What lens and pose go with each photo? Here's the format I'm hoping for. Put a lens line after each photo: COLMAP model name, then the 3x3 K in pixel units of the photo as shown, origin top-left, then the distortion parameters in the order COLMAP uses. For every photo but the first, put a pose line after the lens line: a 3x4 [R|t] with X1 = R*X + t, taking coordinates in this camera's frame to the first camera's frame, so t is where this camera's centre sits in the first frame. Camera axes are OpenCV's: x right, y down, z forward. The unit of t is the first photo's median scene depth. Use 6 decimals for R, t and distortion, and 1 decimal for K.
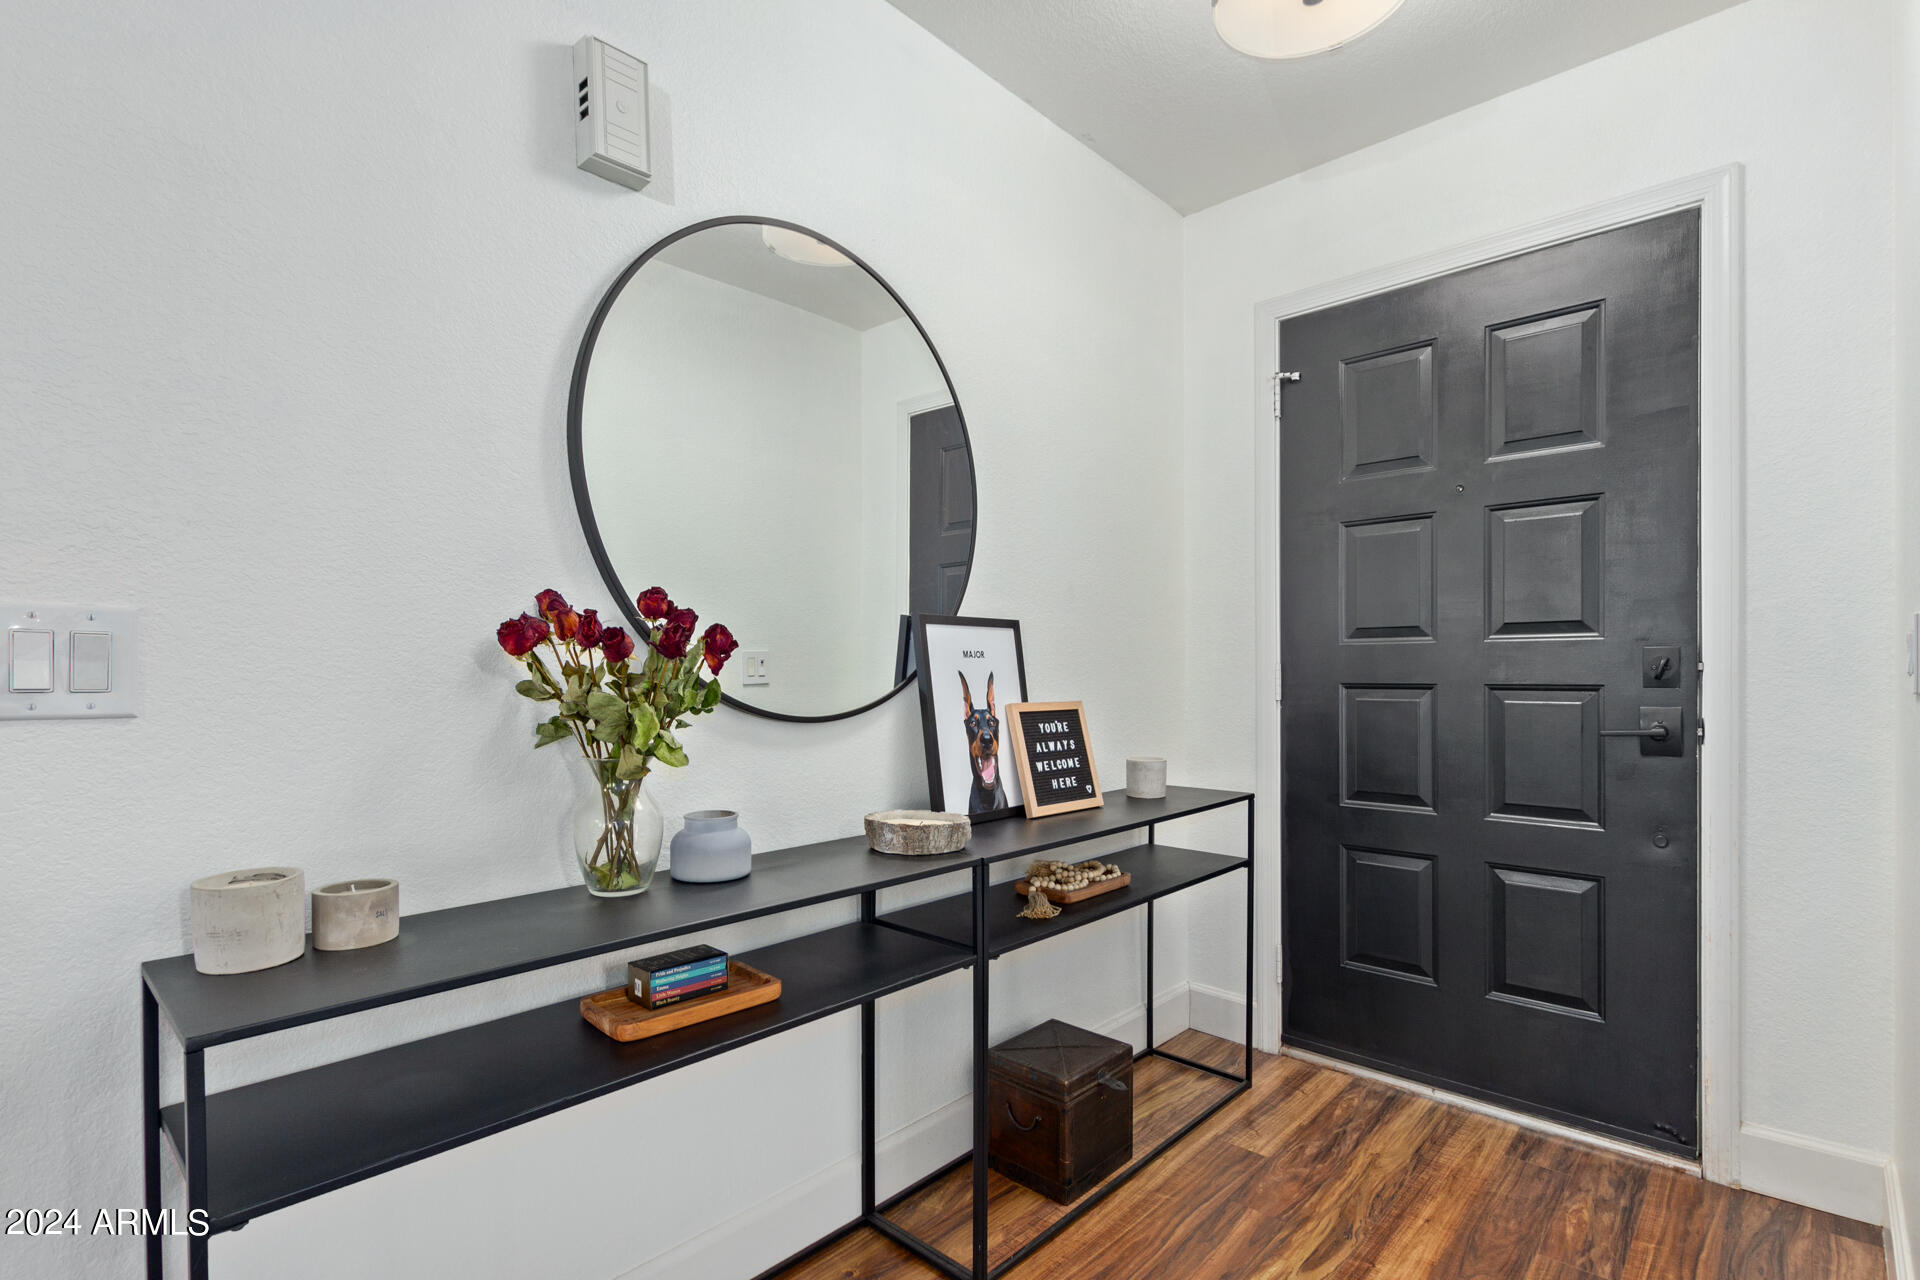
lens RADIAL K [[882.6, 0, 969.6], [0, 882.6, 708.5], [0, 0, 1]] dist [0.005639, -0.002160]
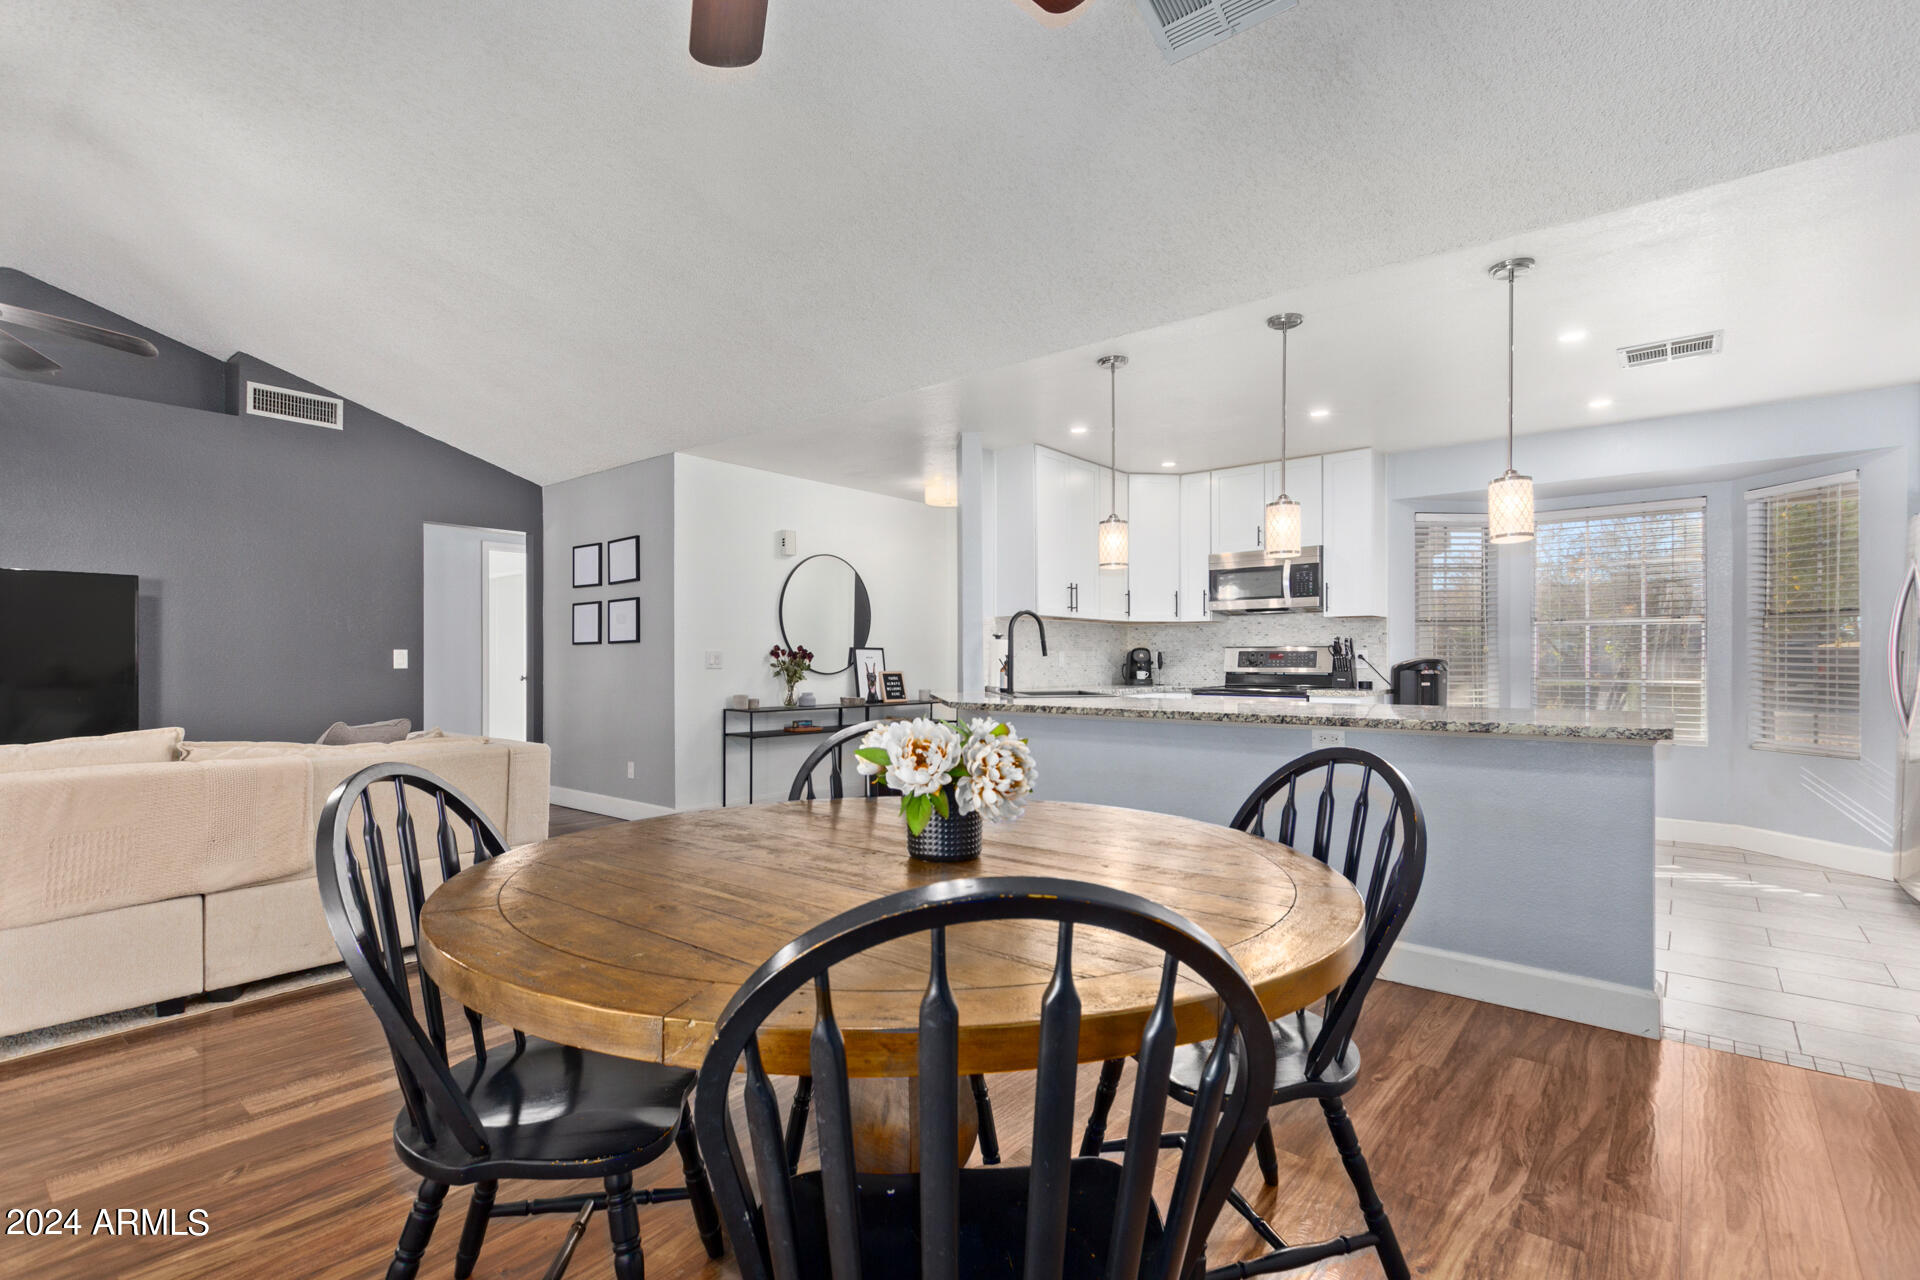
lens RADIAL K [[882.6, 0, 960.5], [0, 882.6, 663.7], [0, 0, 1]] dist [0.005639, -0.002160]
pose [[0.997350, 0.006285, 0.072481, 0.116699], [-0.003253, 0.999117, -0.041884, 0.116398], [-0.072680, 0.041537, 0.996490, -2.673327]]
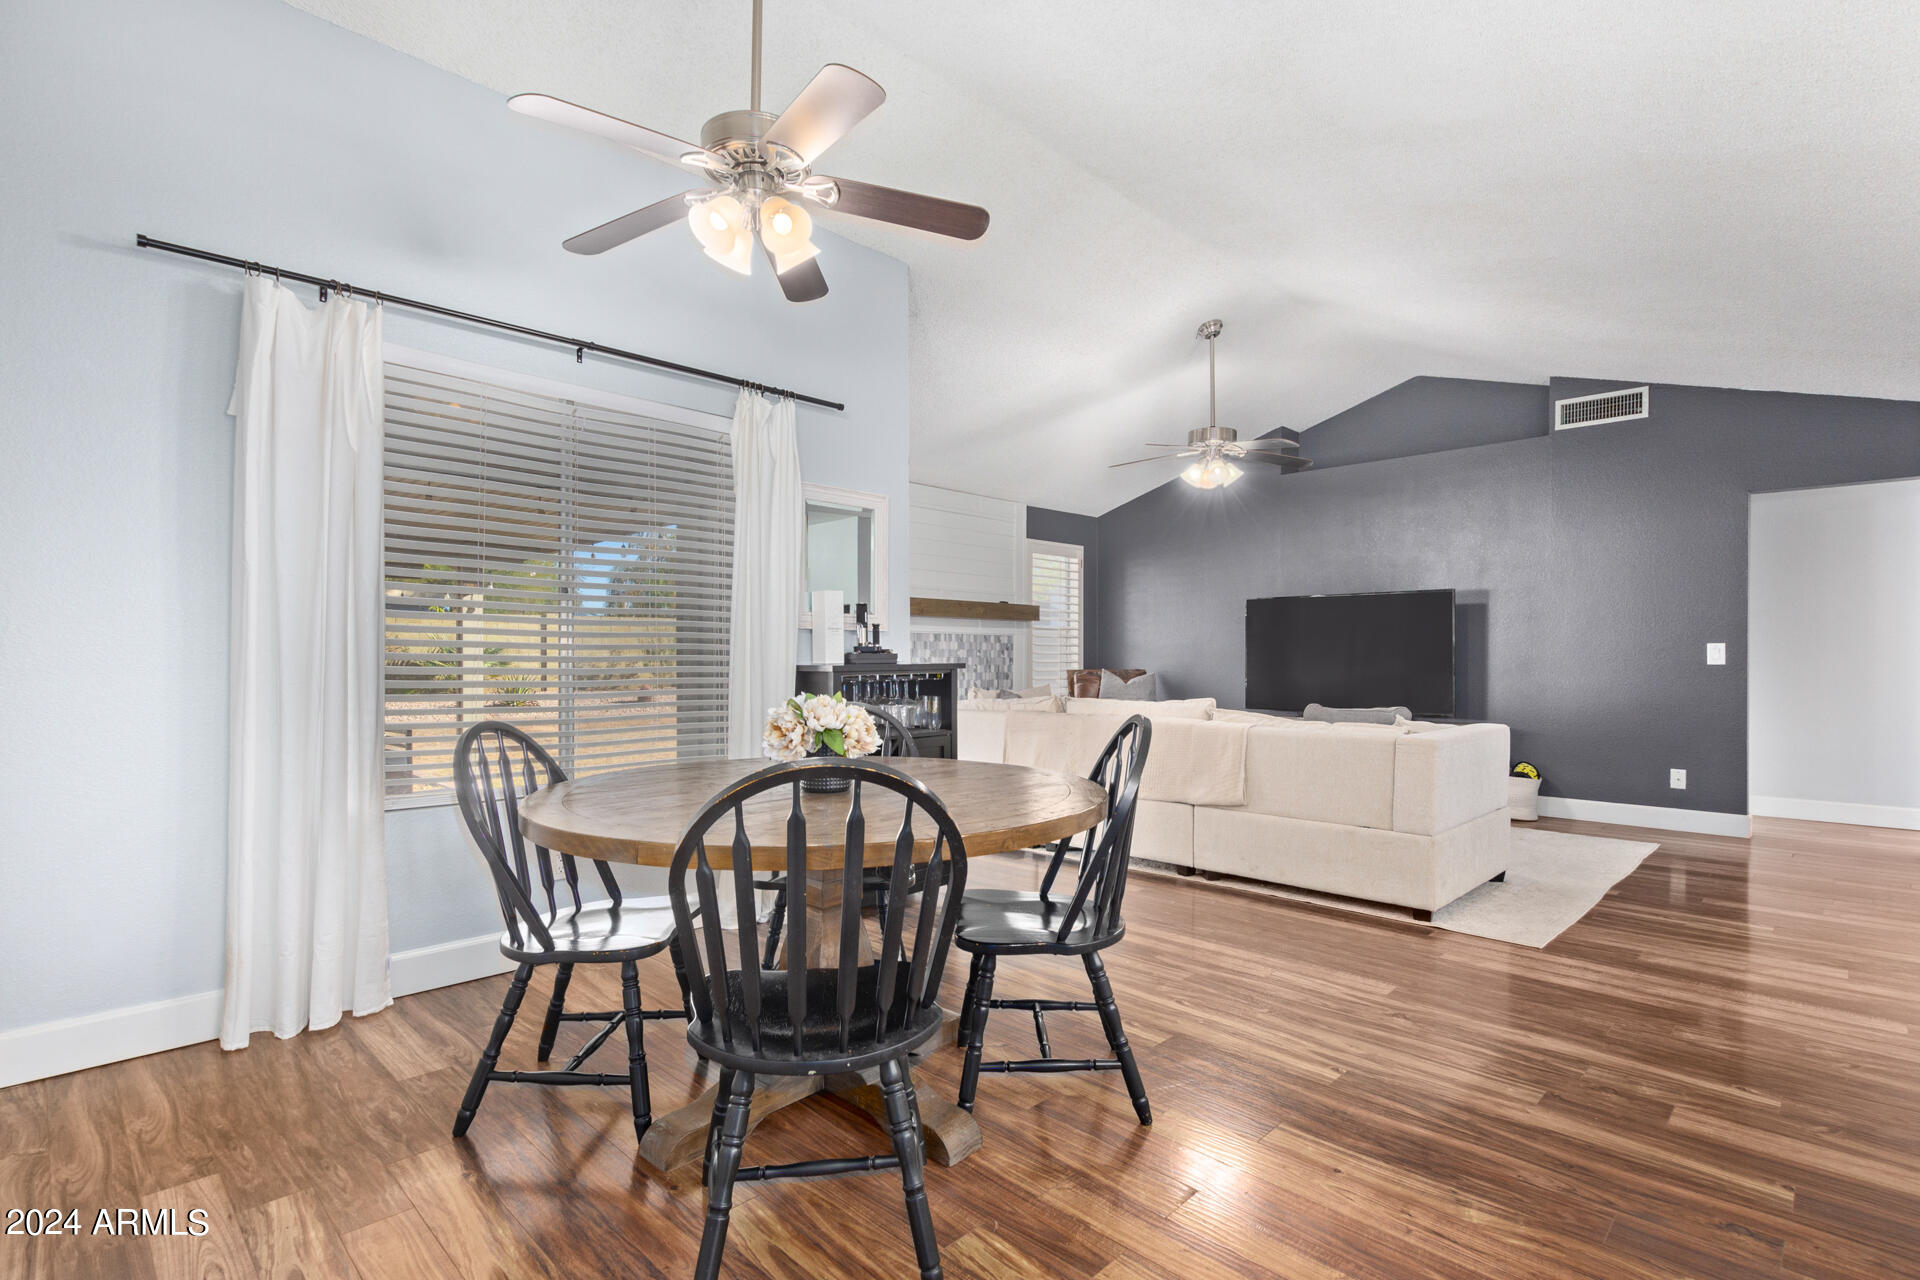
lens RADIAL K [[901.5, 0, 944.1], [0, 901.5, 657.4], [0, 0, 1]] dist [0.007641, -0.003080]
pose [[-0.033494, 0.007726, -0.999409, 1.315340], [-0.045176, 0.998936, 0.009236, 0.066412], [0.998417, 0.045459, -0.033110, -1.702880]]
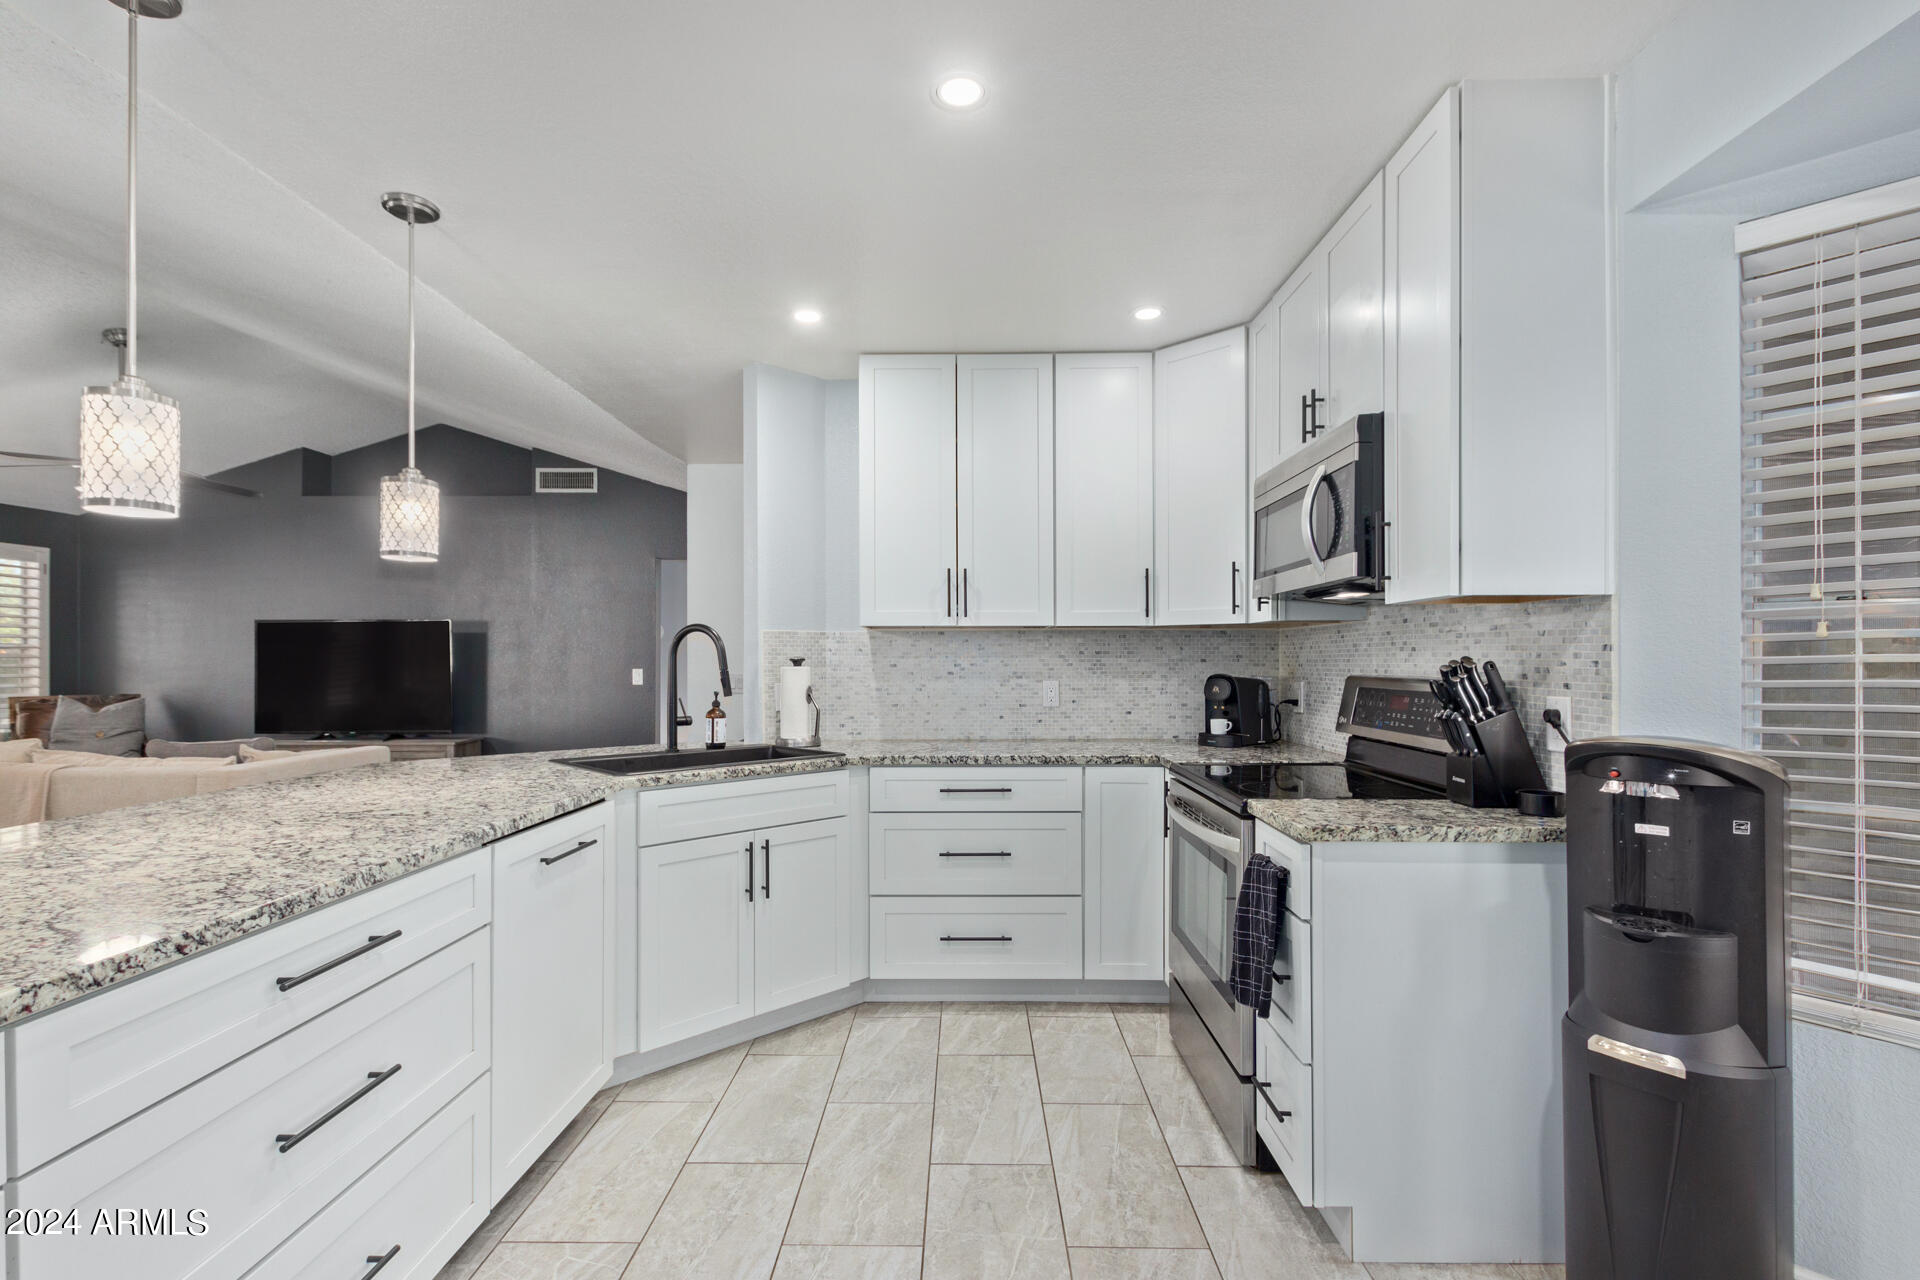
lens RADIAL K [[882.6, 0, 948.2], [0, 882.6, 656.6], [0, 0, 1]] dist [0.005639, -0.002160]
pose [[0.677087, 0.004051, -0.735892, 2.025078], [-0.036565, 0.998935, -0.028144, -0.059216], [0.734994, 0.045964, 0.676514, -0.907877]]
